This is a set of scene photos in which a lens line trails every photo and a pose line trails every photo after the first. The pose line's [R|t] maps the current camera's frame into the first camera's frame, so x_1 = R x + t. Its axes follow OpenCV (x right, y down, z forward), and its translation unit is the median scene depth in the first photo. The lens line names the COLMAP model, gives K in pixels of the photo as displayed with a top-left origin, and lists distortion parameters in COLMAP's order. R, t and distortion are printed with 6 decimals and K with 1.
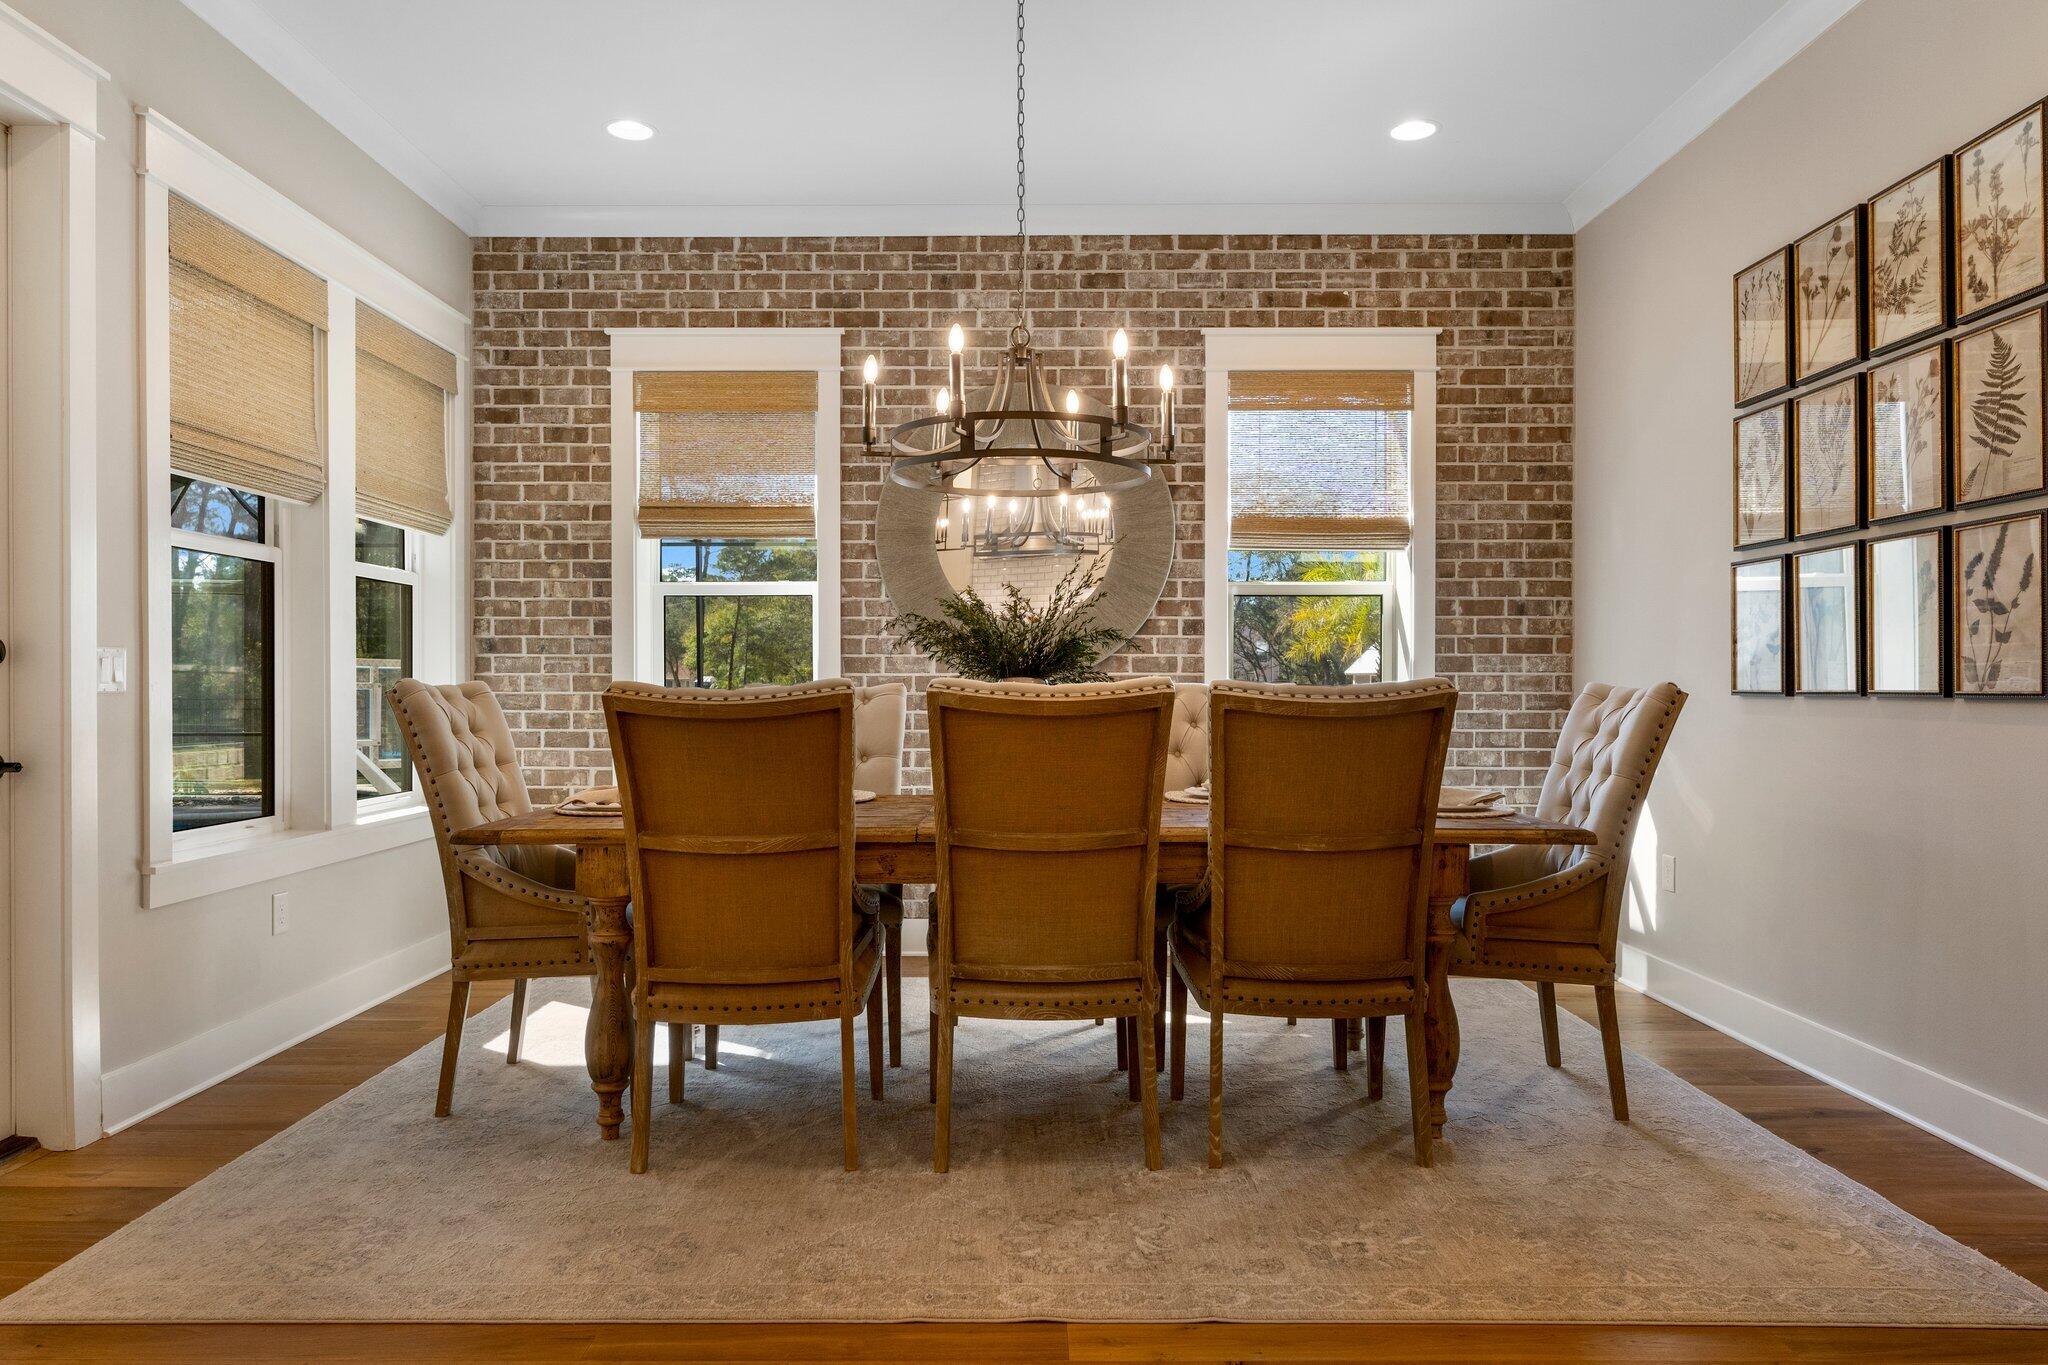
lens RADIAL K [[1317.3, 0, 1030.5], [0, 1317.3, 696.9], [0, 0, 1]] dist [-0.000661, -0.002068]
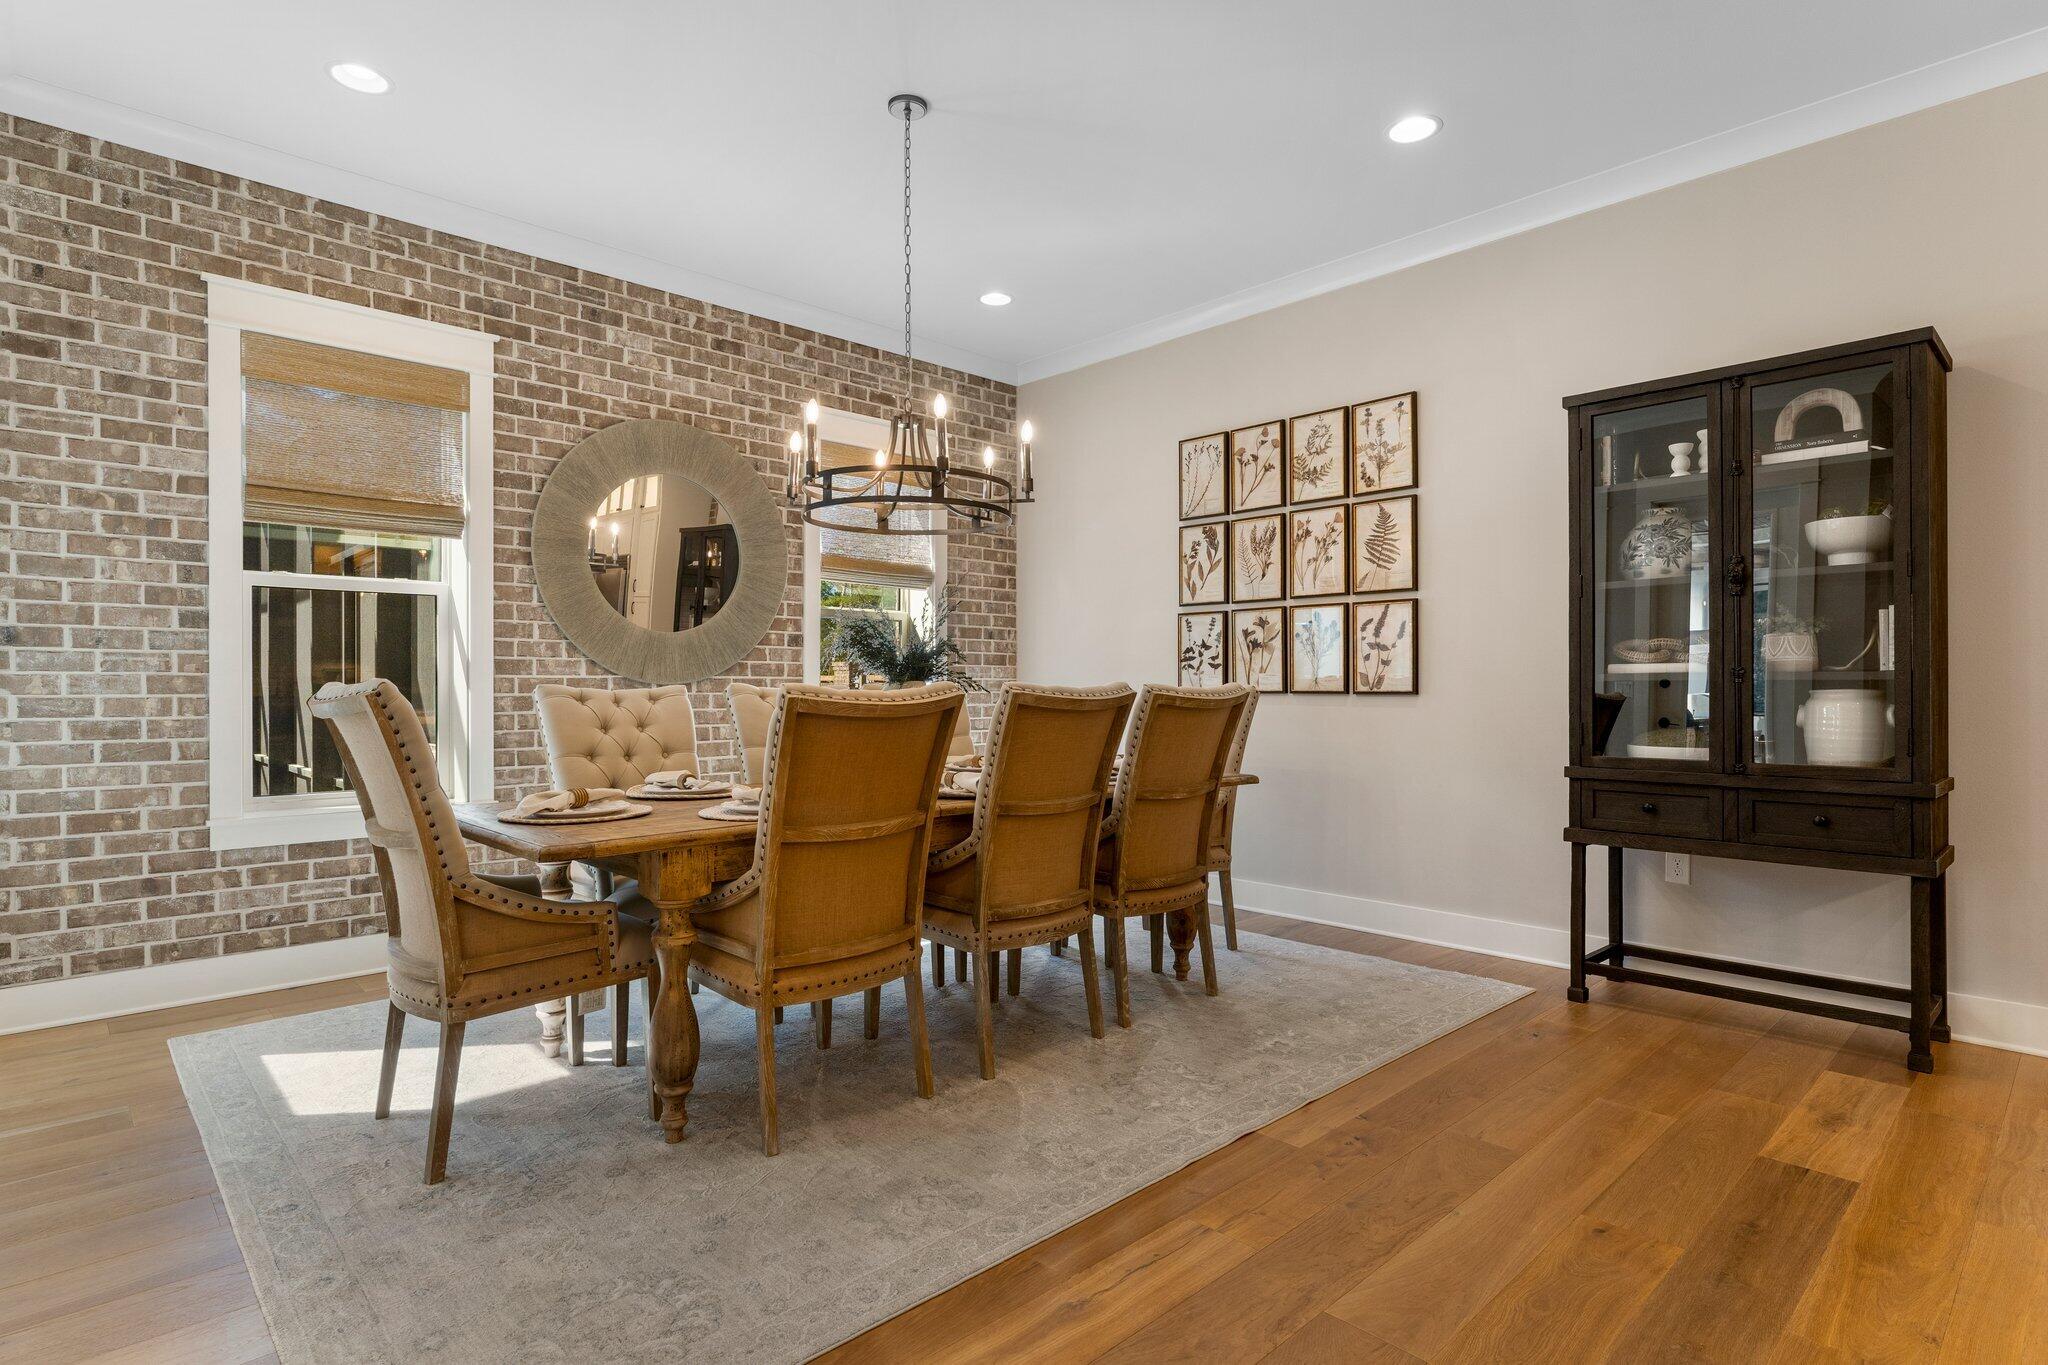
lens RADIAL K [[1028.4, 0, 1011.1], [0, 1028.4, 687.2], [0, 0, 1]] dist [-0.000375, -0.001006]
pose [[0.731537, 0.000202, 0.681802, -0.391113], [0.005337, 0.999968, -0.006023, -0.001650], [-0.681781, 0.008045, 0.731512, 0.149679]]
